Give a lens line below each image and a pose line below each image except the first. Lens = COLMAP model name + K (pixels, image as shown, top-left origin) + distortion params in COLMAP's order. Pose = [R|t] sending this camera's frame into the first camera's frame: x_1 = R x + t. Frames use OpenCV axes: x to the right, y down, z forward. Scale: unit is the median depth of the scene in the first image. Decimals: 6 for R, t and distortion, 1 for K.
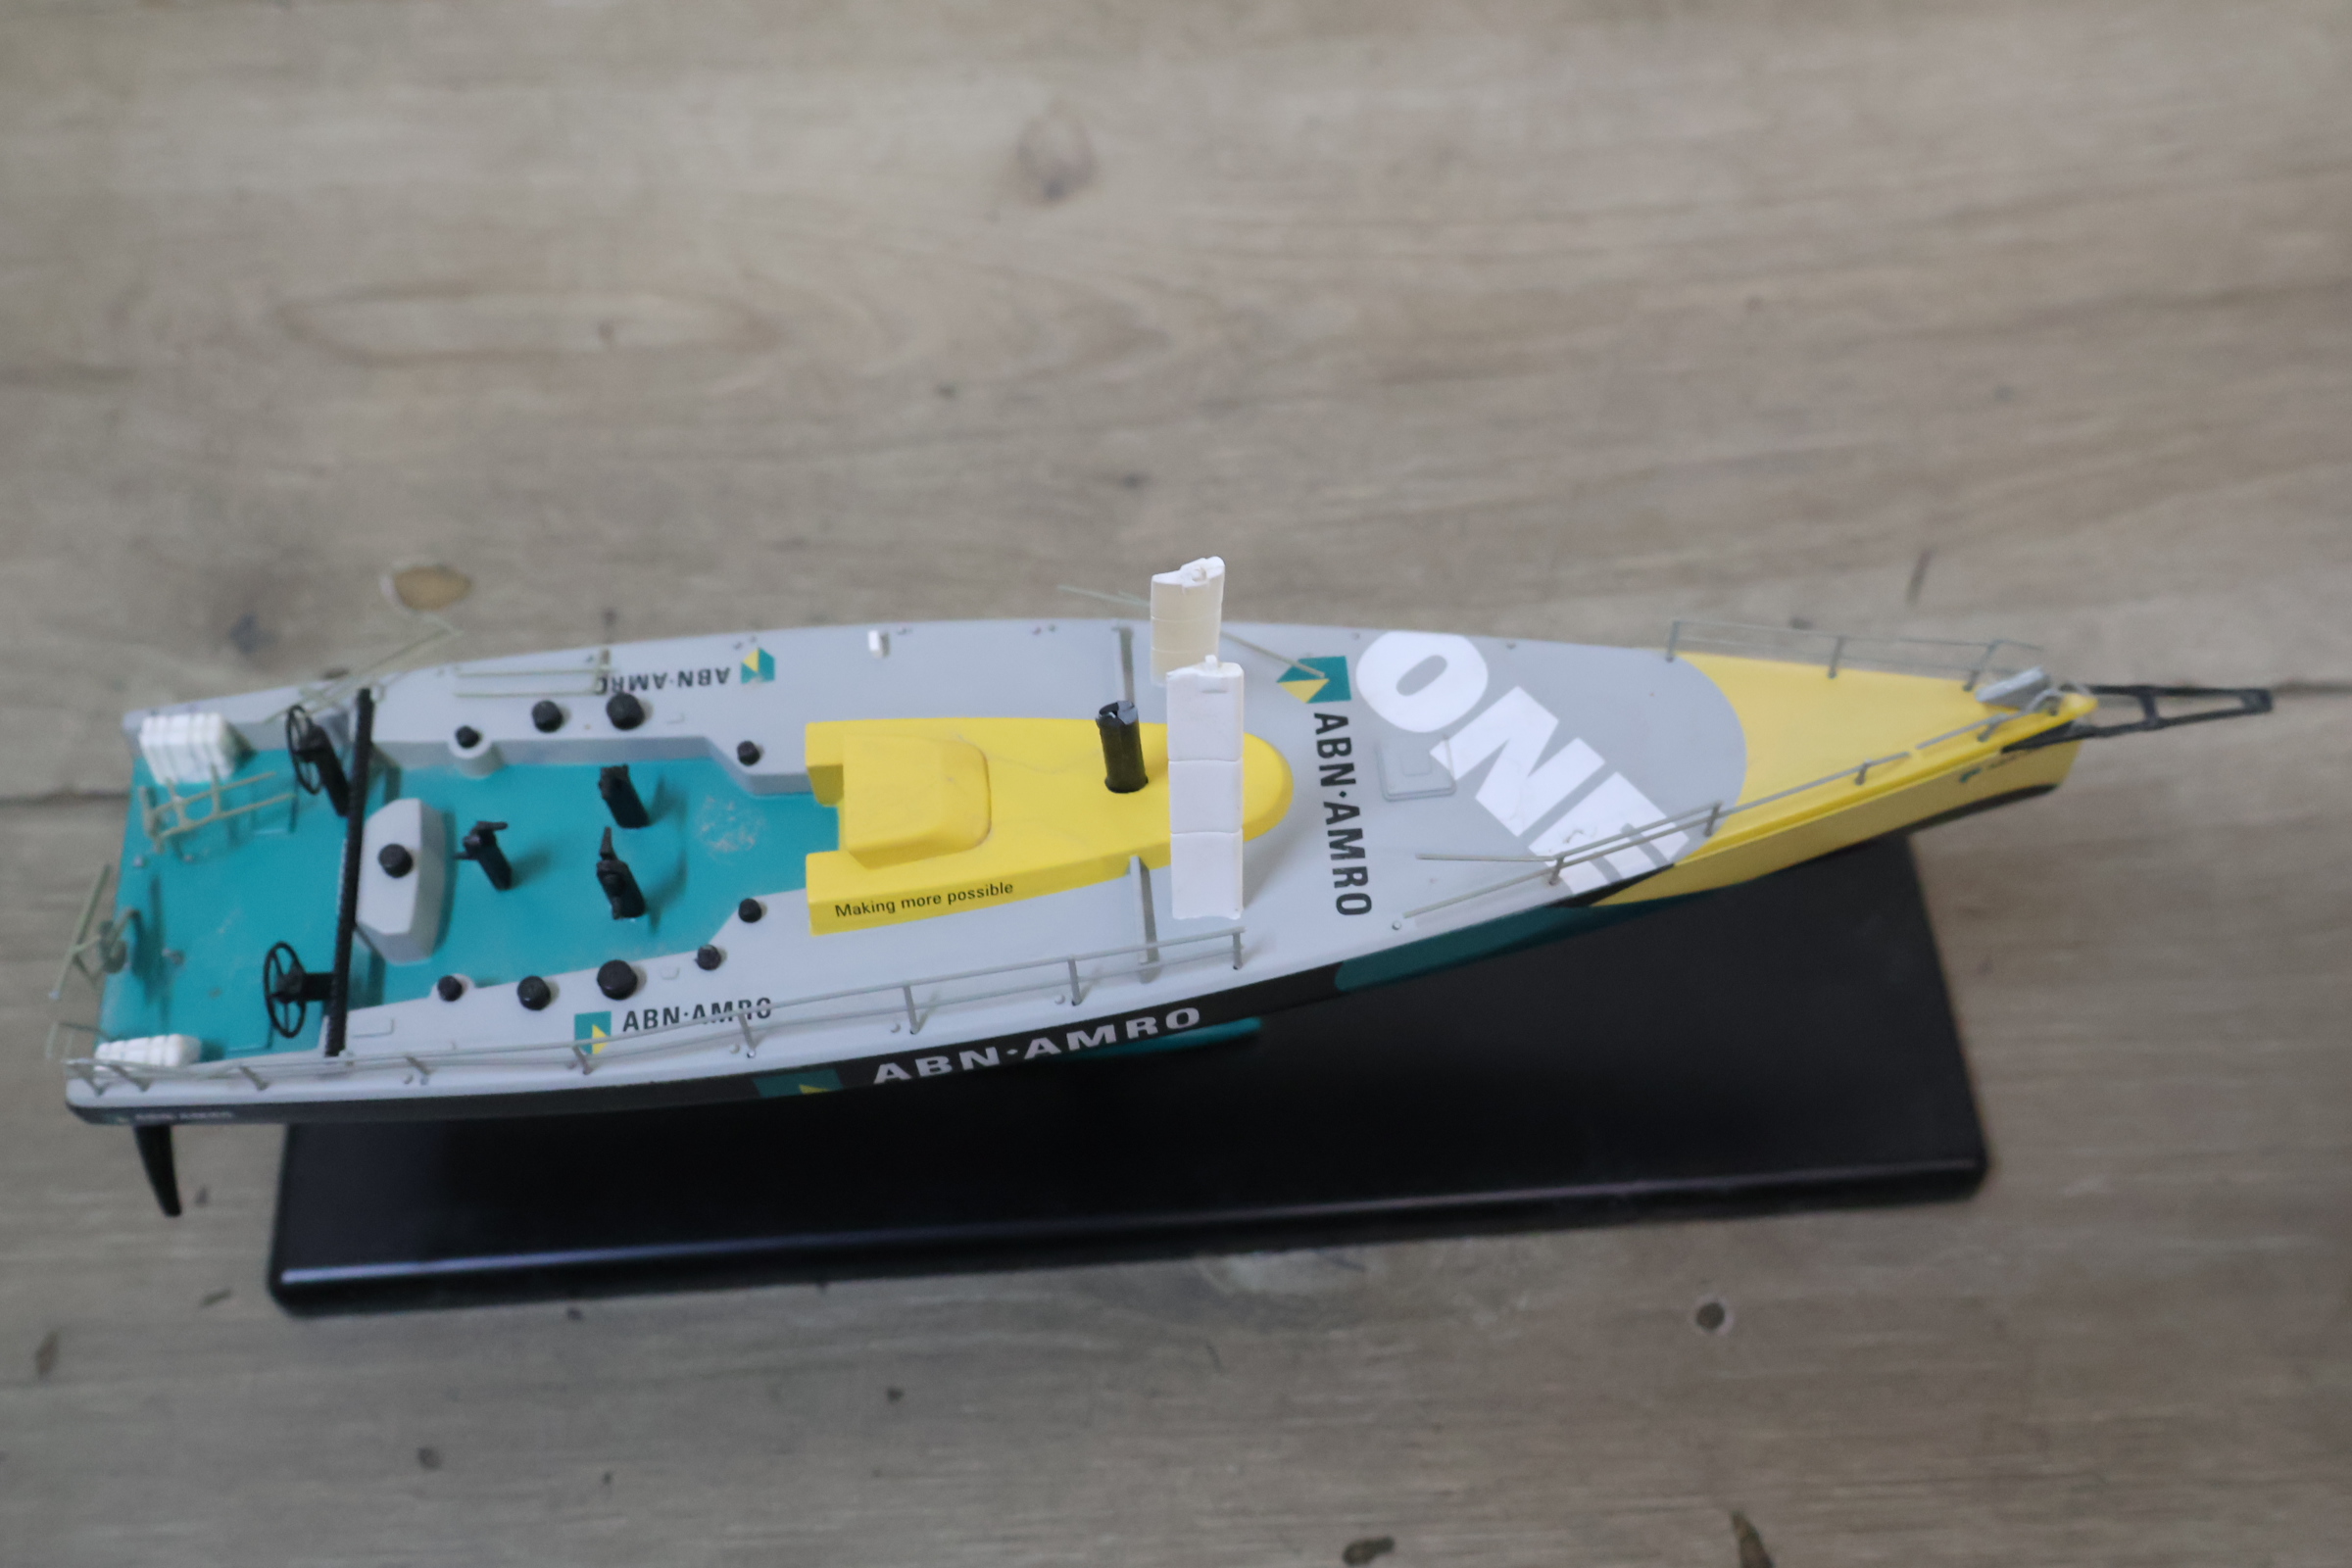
lens RADIAL K [[2480.6, 0, 1169.5], [0, 2480.6, 772.1], [0, 0, 1]] dist [0.004842, 0.000000]
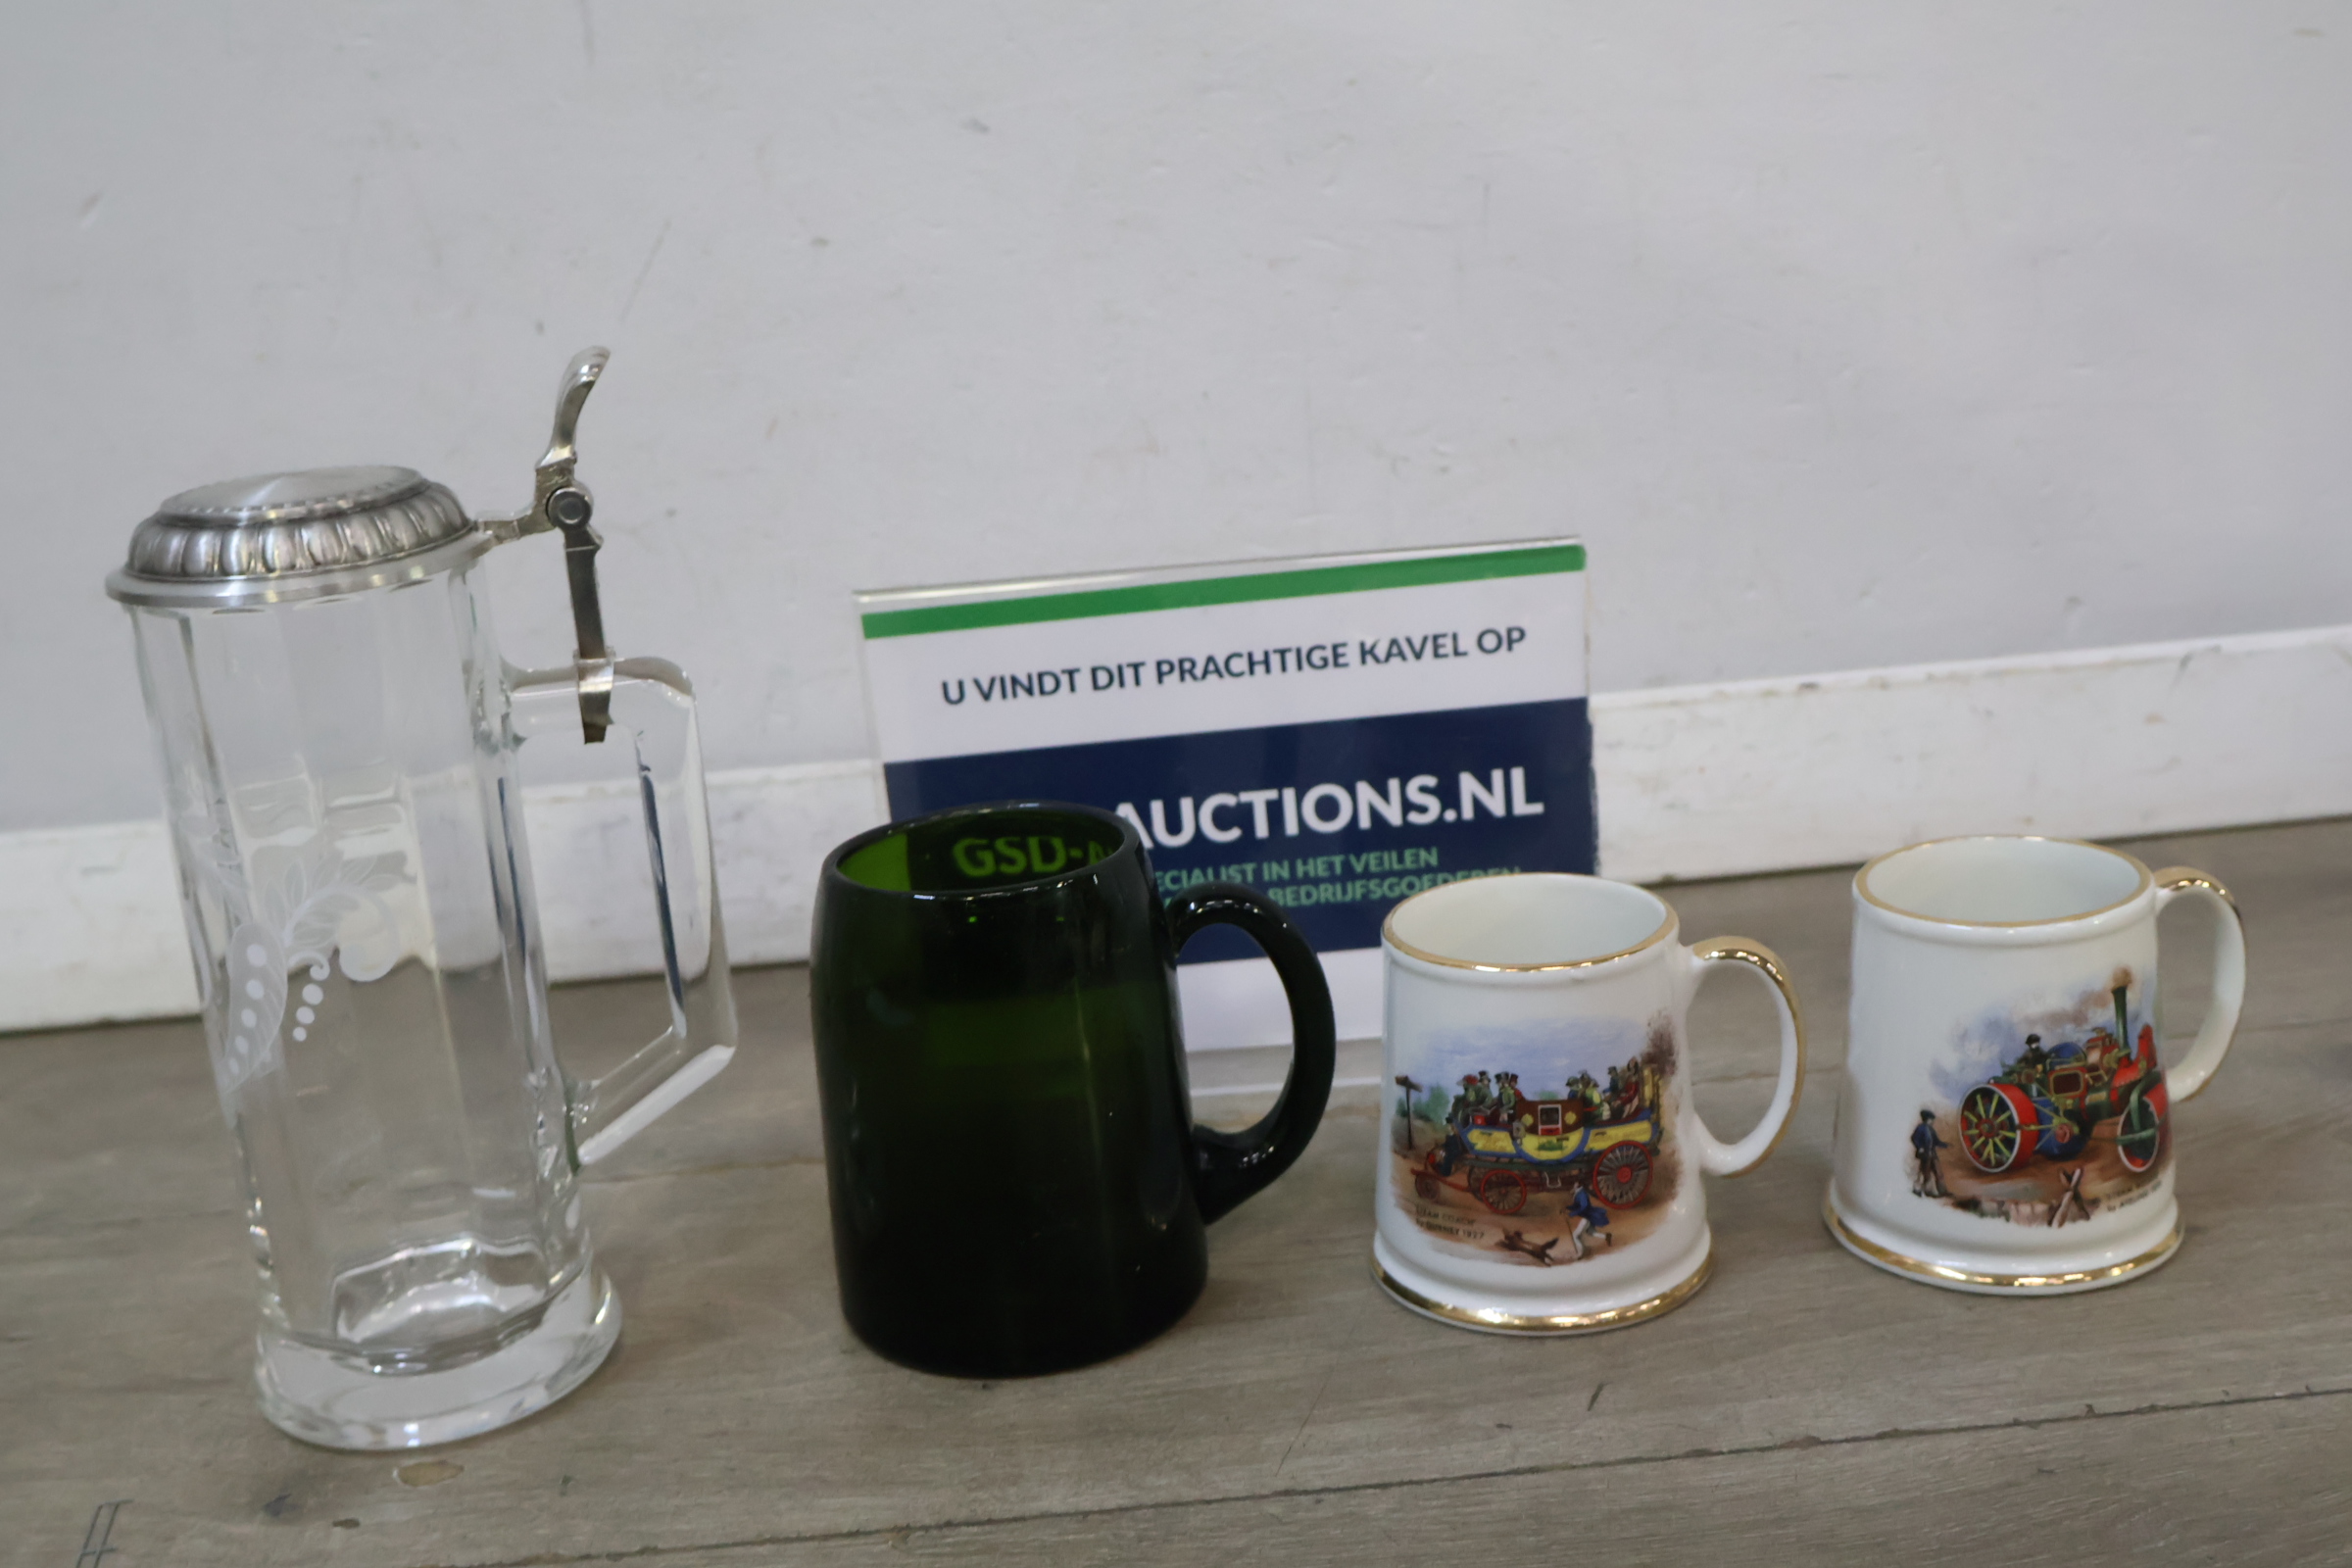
lens RADIAL K [[2531.7, 0, 1162.1], [0, 2531.7, 792.8], [0, 0, 1]] dist [0.007605, 0.000000]
pose [[0.998674, -0.049466, -0.014295, 0.134308], [0.025972, 0.723646, -0.689682, 0.692275], [0.044460, 0.688396, 0.723971, -0.192403]]
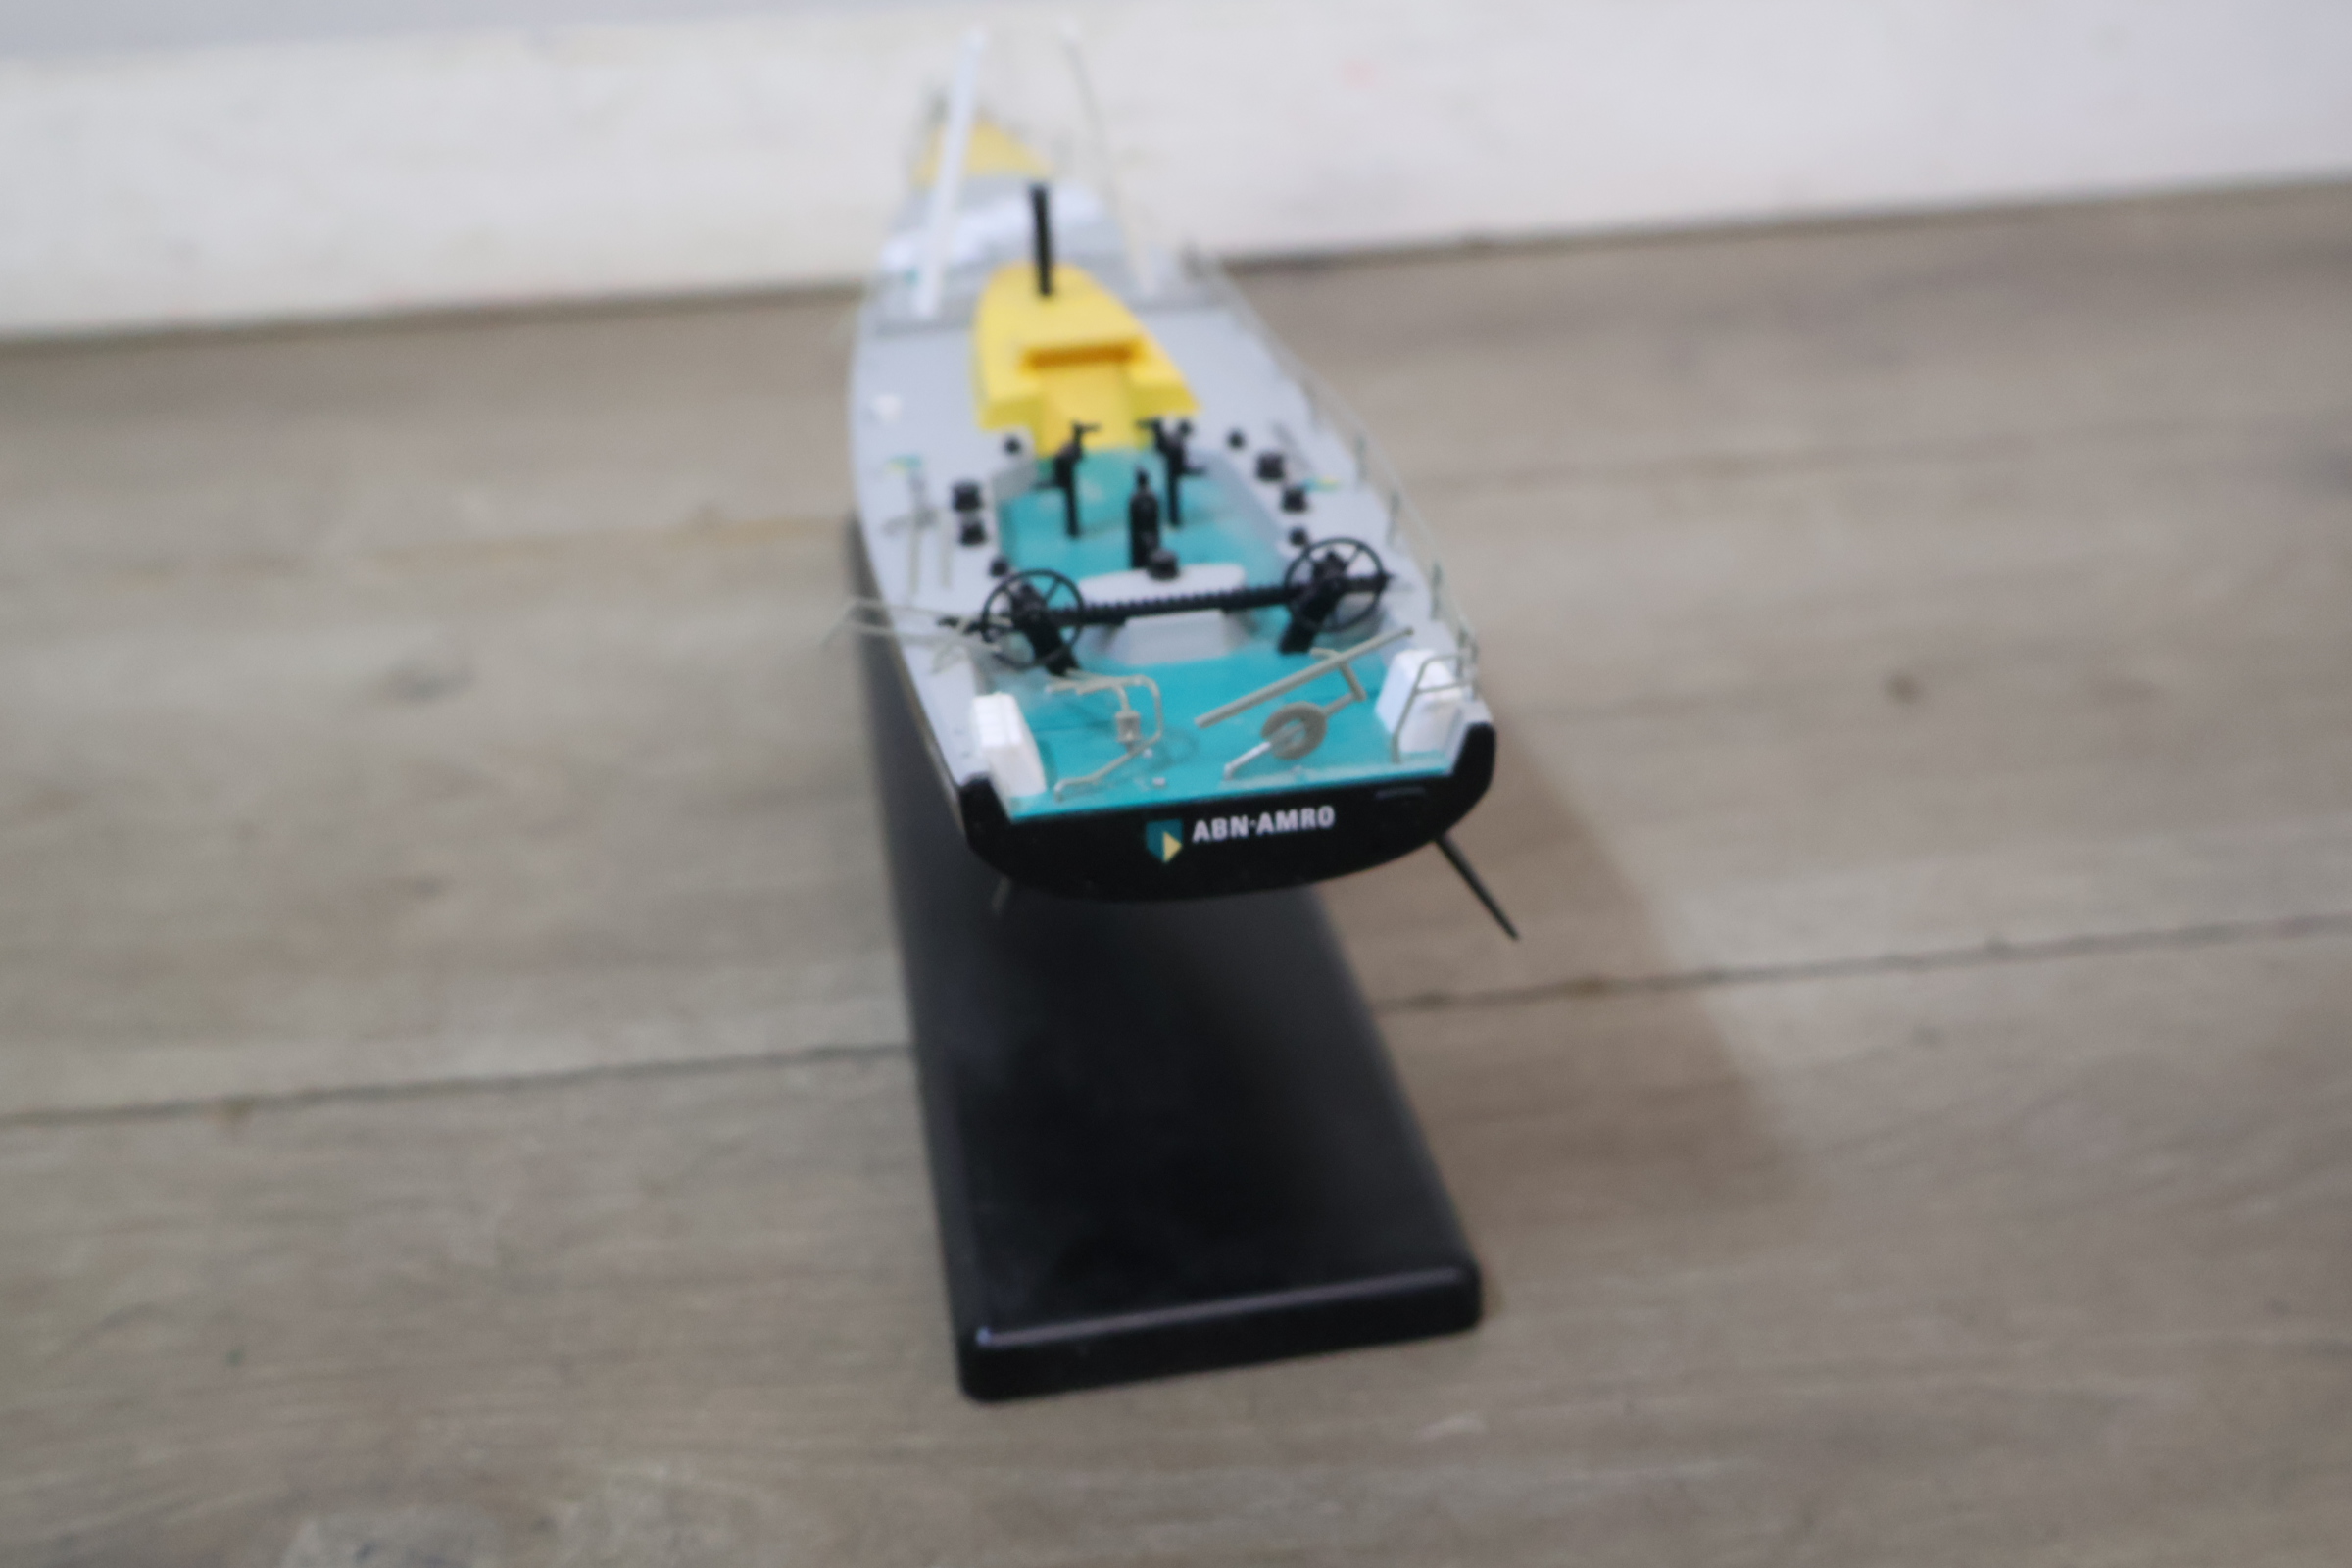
lens RADIAL K [[2480.6, 0, 1176.9], [0, 2480.6, 782.6], [0, 0, 1]] dist [0.004842, 0.000000]
pose [[0.998777, -0.032683, 0.037086, 0.270281], [0.047169, 0.854537, -0.517244, 0.394862], [-0.014786, 0.518361, 0.855034, 0.263202]]
